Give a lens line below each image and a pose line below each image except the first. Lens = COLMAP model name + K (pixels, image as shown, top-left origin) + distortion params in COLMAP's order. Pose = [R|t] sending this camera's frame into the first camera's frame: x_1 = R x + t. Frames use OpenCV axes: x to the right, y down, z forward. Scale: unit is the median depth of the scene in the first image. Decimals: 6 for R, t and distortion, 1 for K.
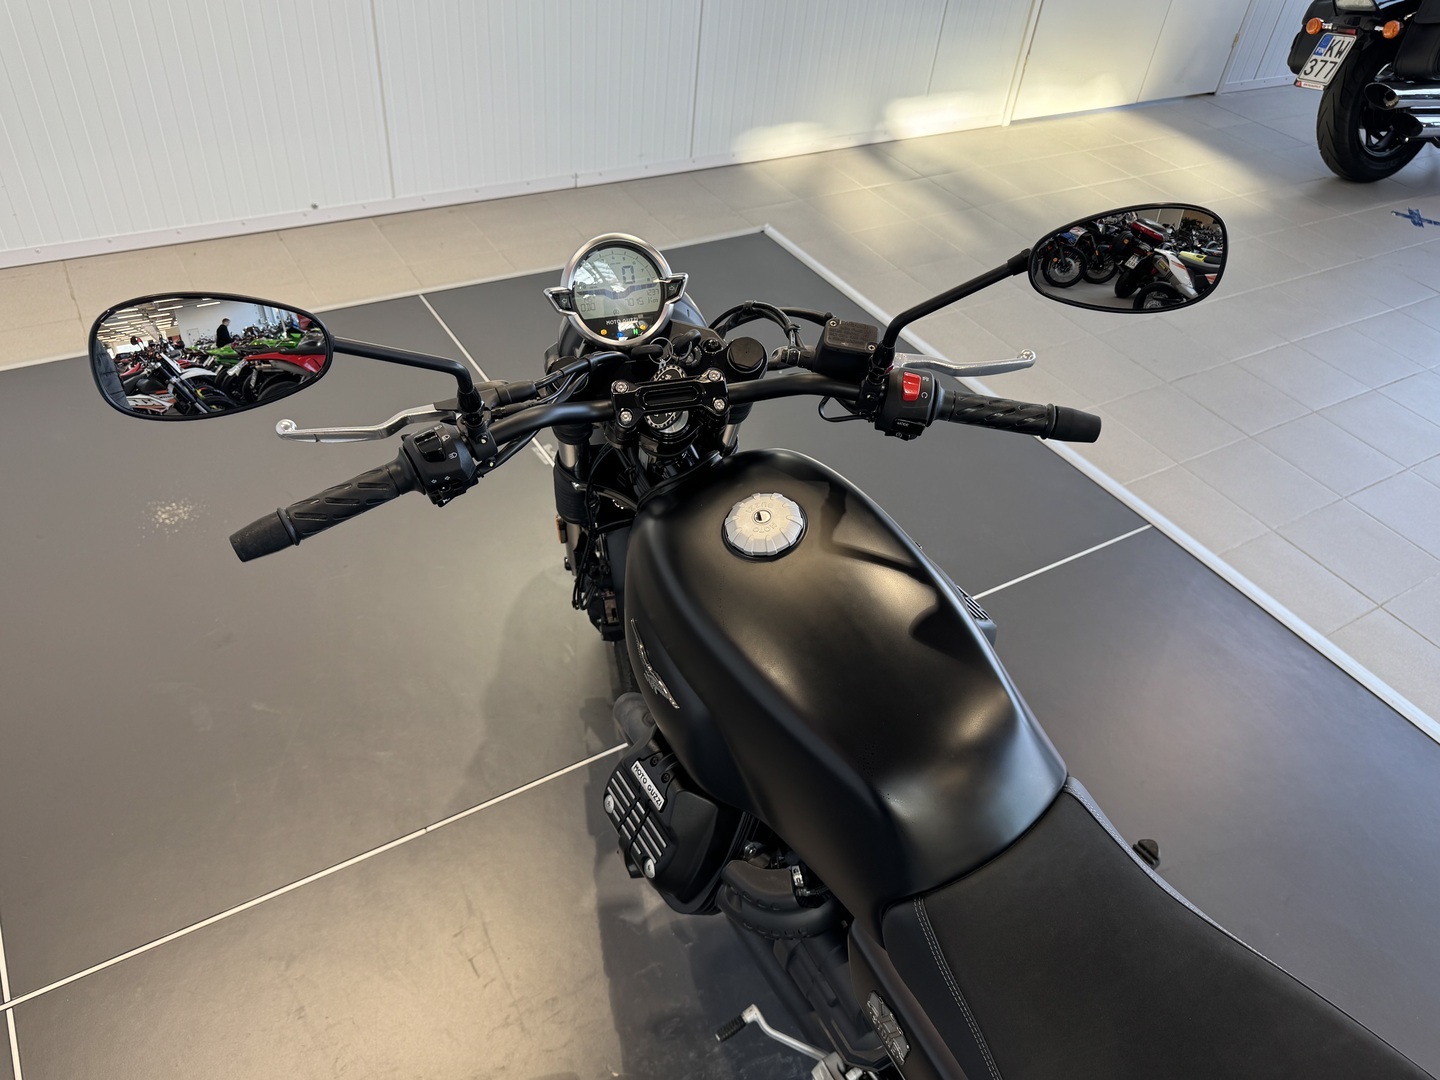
lens RADIAL K [[1073.3, 0, 720.0], [0, 1073.3, 540.0], [0, 0, 1]] dist [-0.016901, 0.011081]
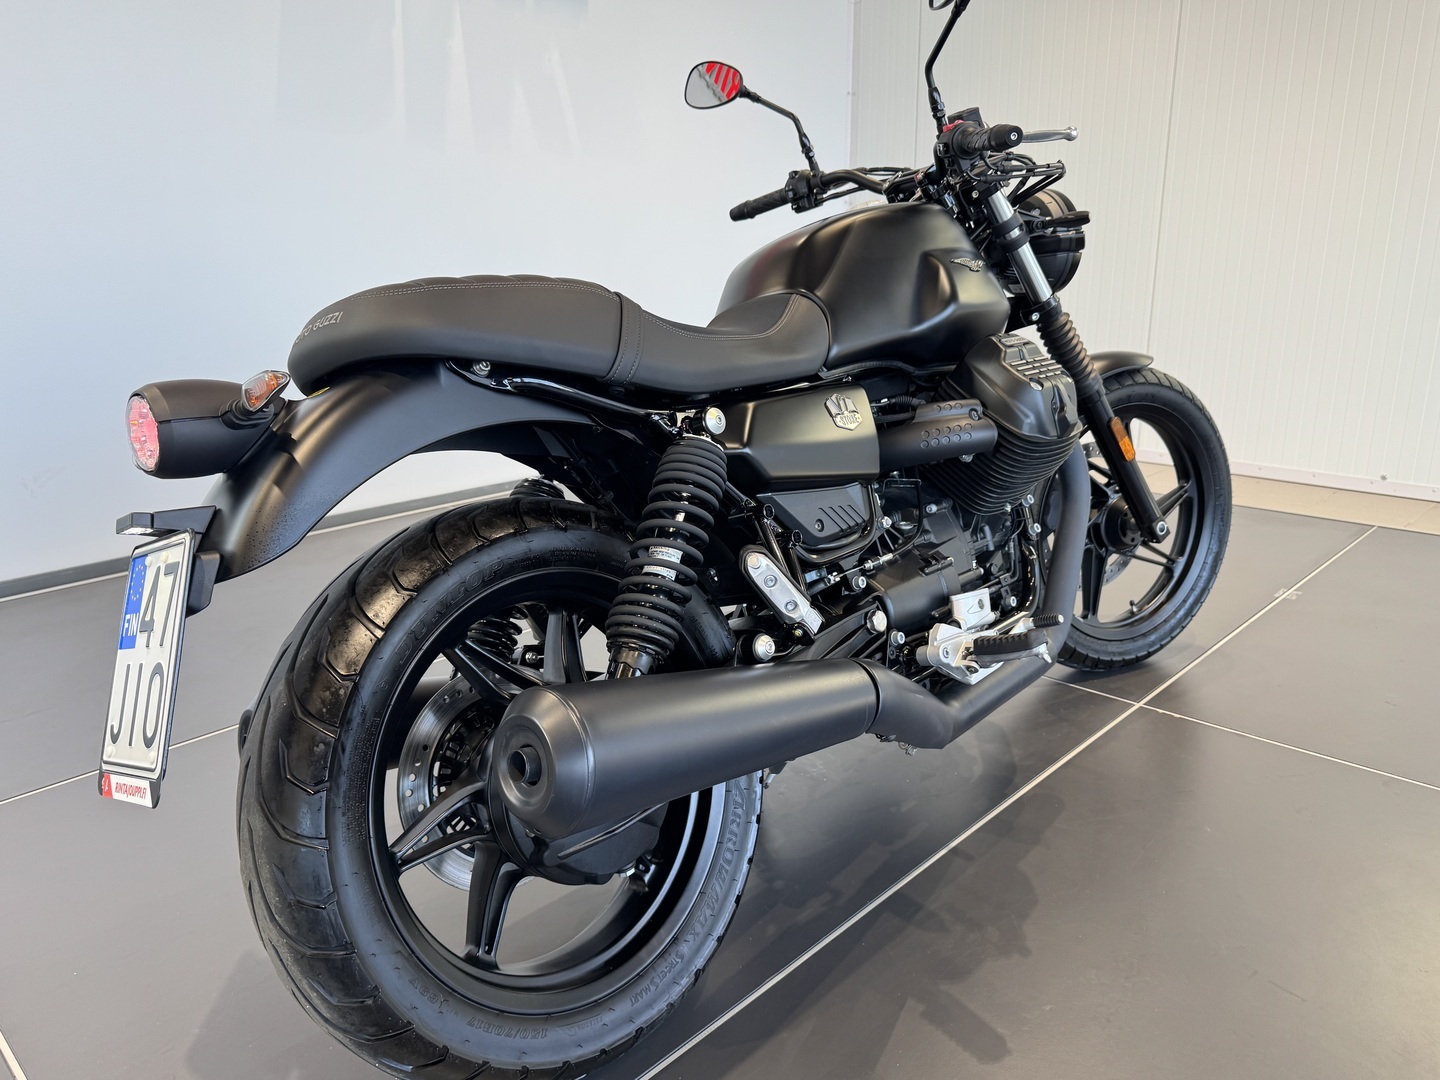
lens RADIAL K [[1028.2, 0, 720.0], [0, 1028.2, 540.0], [0, 0, 1]] dist [0.122297, -0.208645]
pose [[0.250096, 0.166953, -0.953718, 0.392254], [-0.601947, 0.798331, -0.018098, 0.135887], [0.758362, 0.578614, 0.300156, 0.154054]]
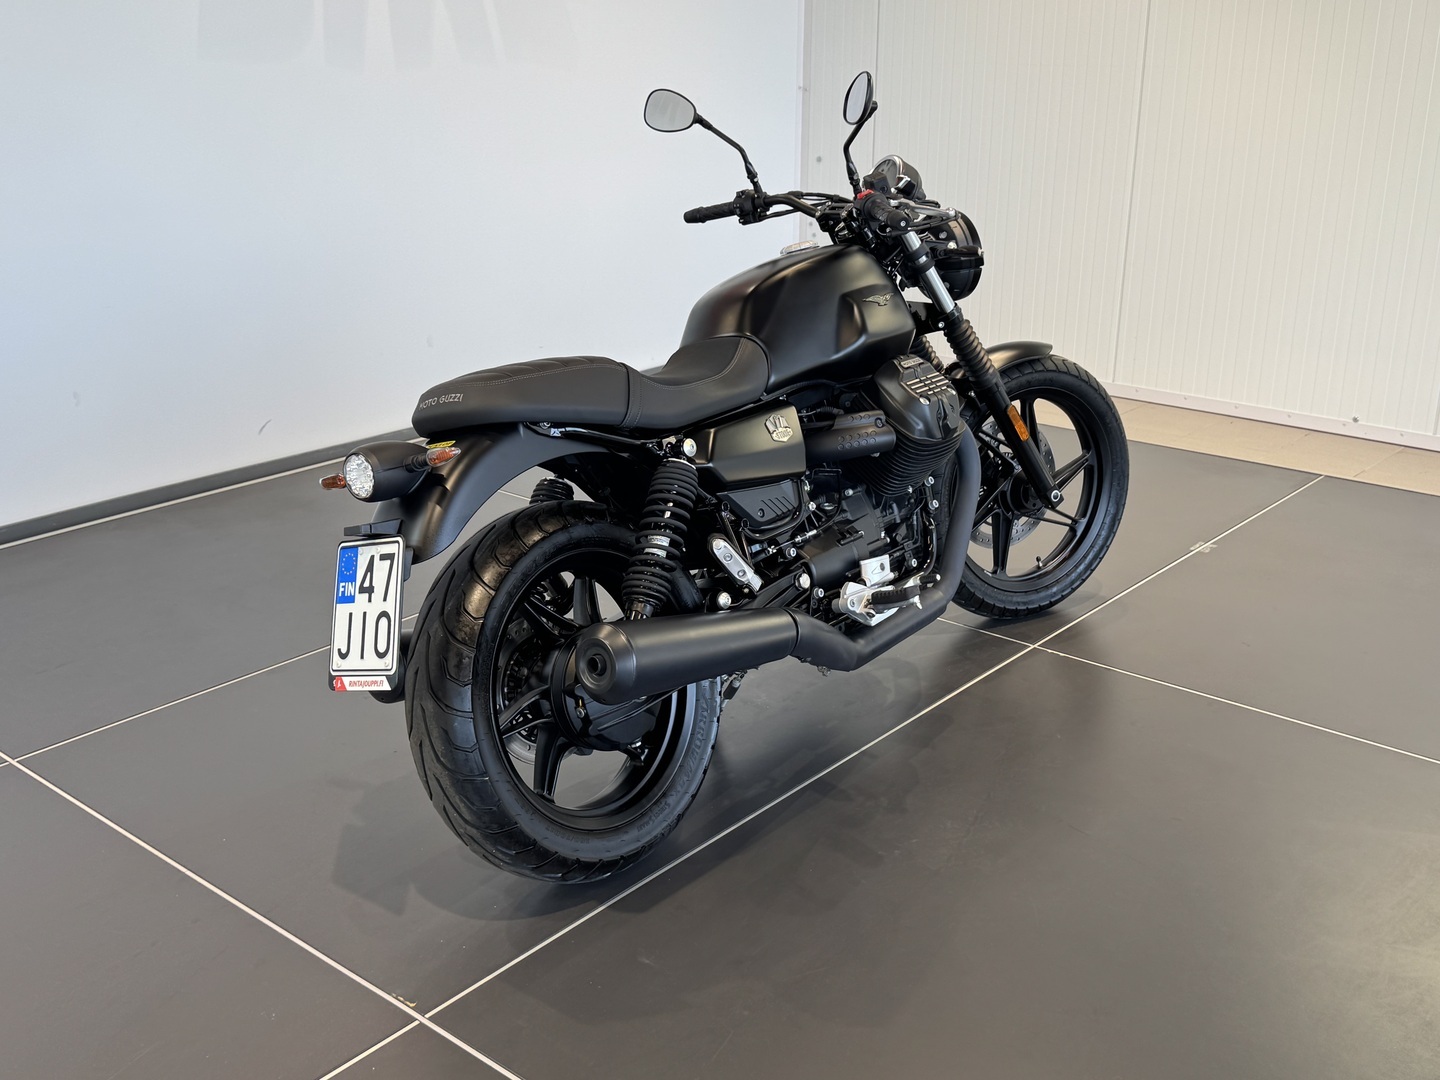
lens RADIAL K [[1536.1, 0, 720.0], [0, 1536.1, 540.0], [0, 0, 1]] dist [0.065216, -0.031120]
pose [[0.306922, 0.222550, -0.925349, 0.694146], [-0.597074, 0.802170, -0.005114, 0.131372], [0.741149, 0.554071, 0.379082, 0.017643]]
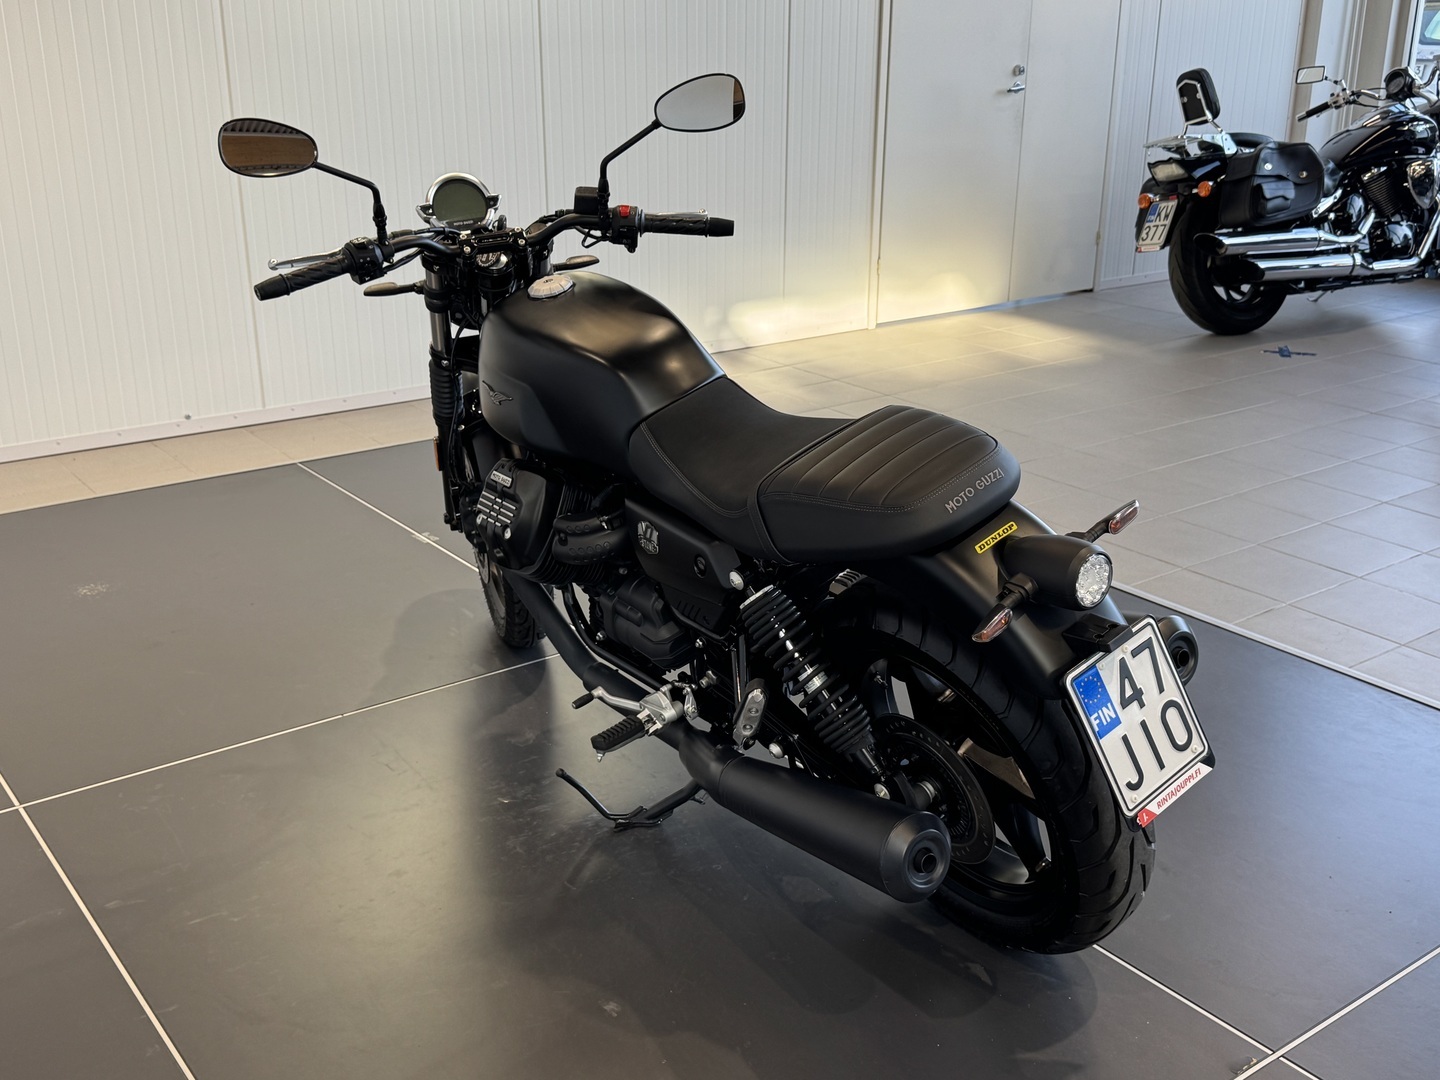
lens RADIAL K [[1536.1, 0, 720.0], [0, 1536.1, 540.0], [0, 0, 1]] dist [0.065216, -0.031120]
pose [[0.992100, -0.113874, 0.052638, 0.033695], [0.125147, 0.927561, -0.352091, 0.315040], [-0.008731, 0.355897, 0.934484, -0.295874]]
